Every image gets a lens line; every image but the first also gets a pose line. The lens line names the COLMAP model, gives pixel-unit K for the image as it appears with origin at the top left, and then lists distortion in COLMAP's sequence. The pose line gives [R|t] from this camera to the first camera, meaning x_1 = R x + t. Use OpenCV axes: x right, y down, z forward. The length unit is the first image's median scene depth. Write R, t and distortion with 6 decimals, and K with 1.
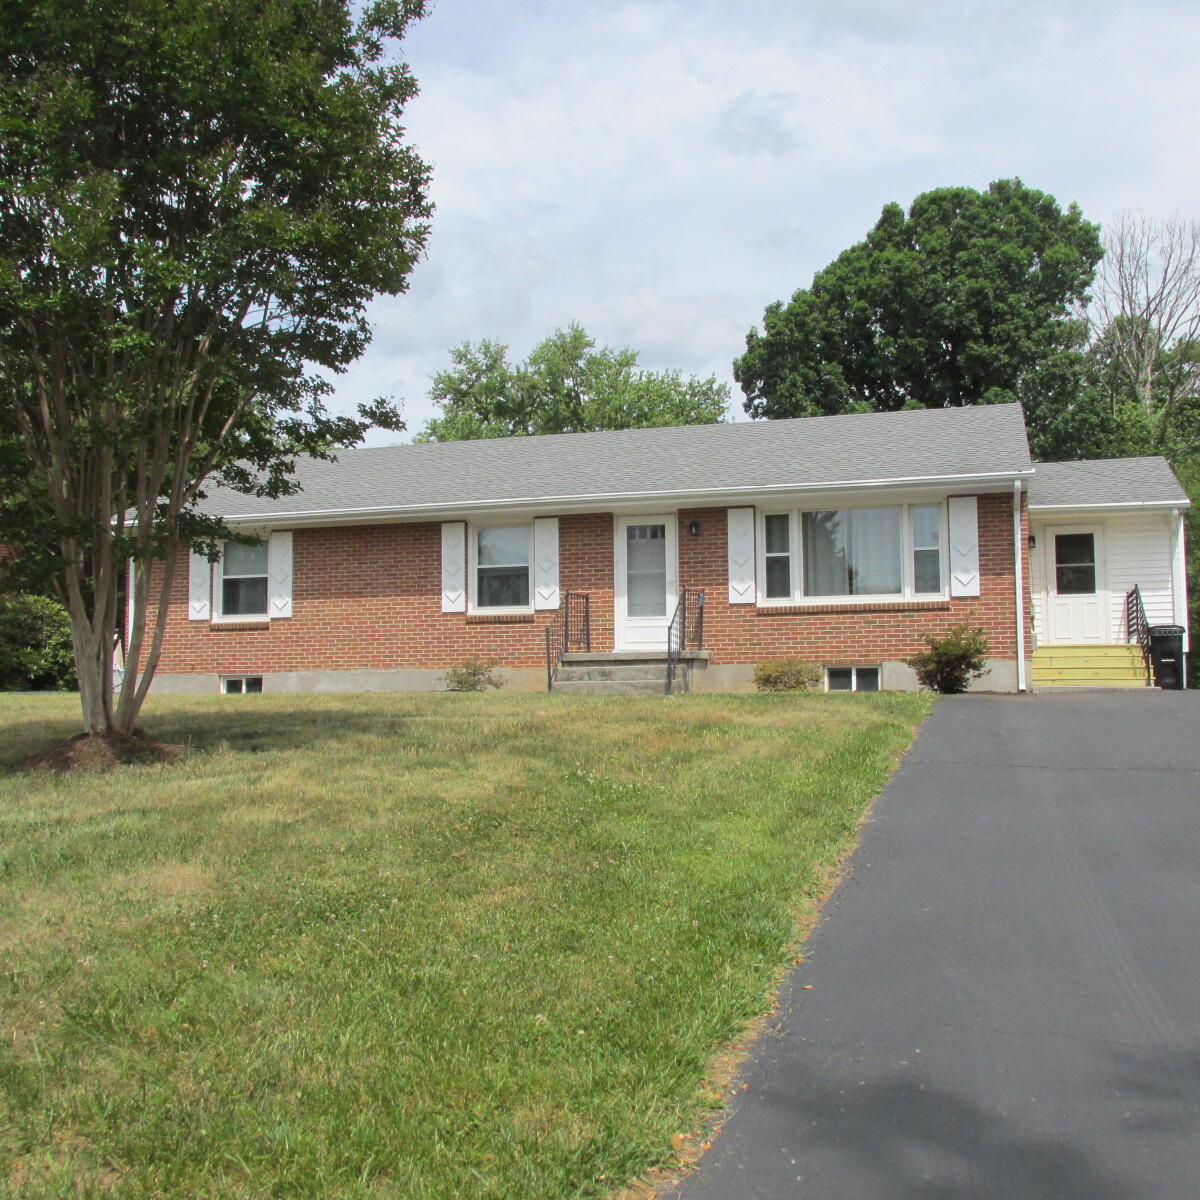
lens RADIAL K [[1328.2, 0, 596.2], [0, 1328.2, 609.0], [0, 0, 1]] dist [-0.023679, 0.000000]
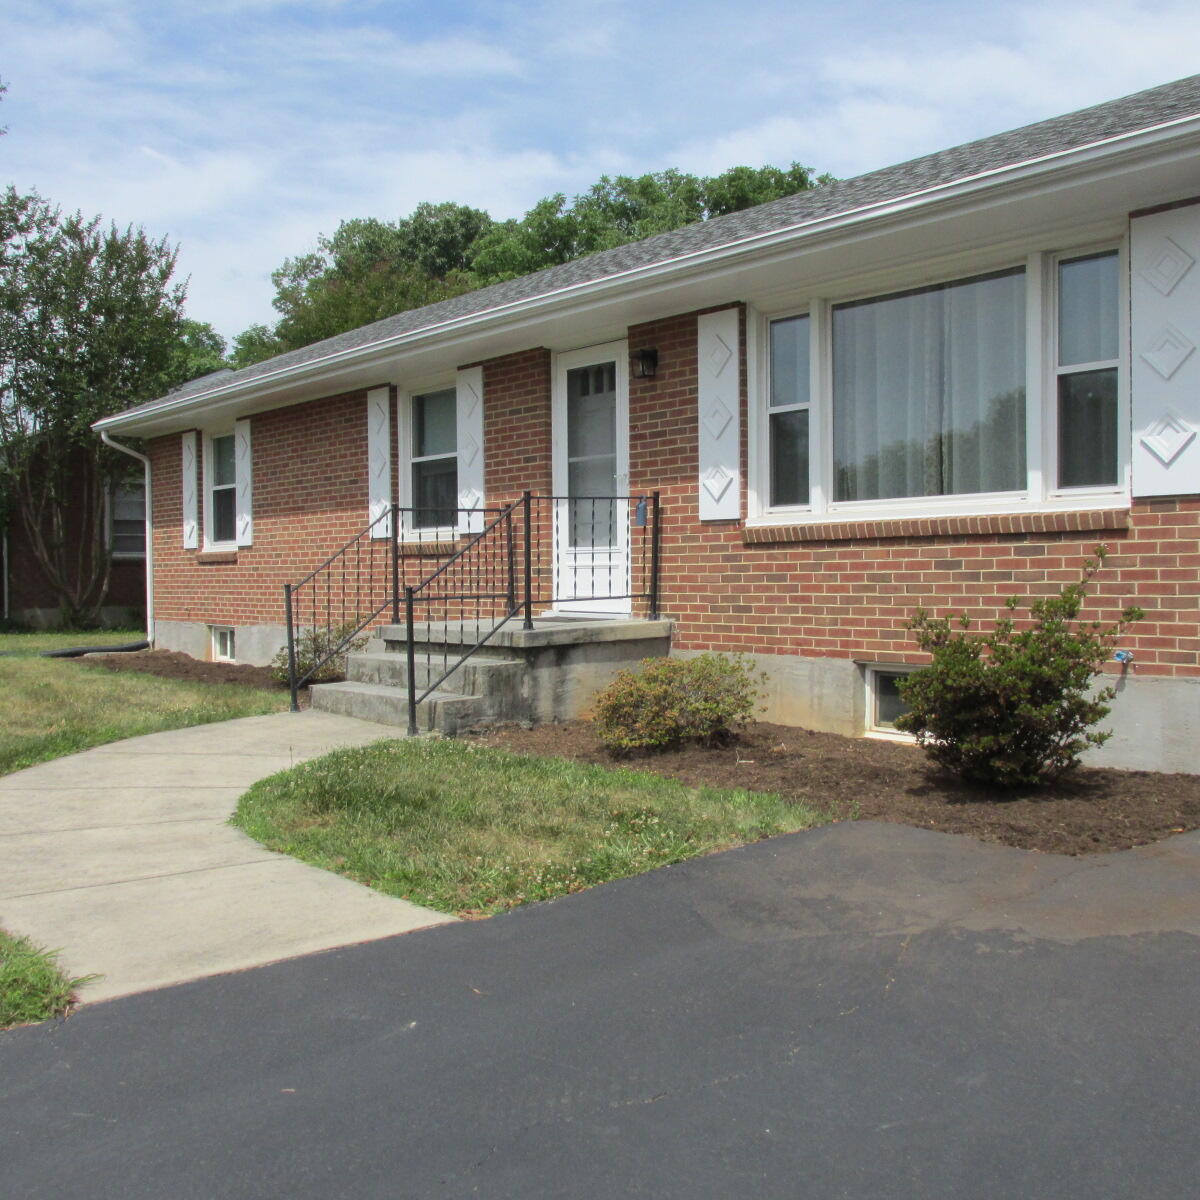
lens RADIAL K [[1328.2, 0, 600.5], [0, 1328.2, 608.1], [0, 0, 1]] dist [-0.023679, 0.000000]
pose [[0.832317, 0.014717, -0.554104, 0.299593], [0.041544, 0.995180, 0.088835, -0.014888], [0.552741, -0.096959, 0.827694, 0.535126]]
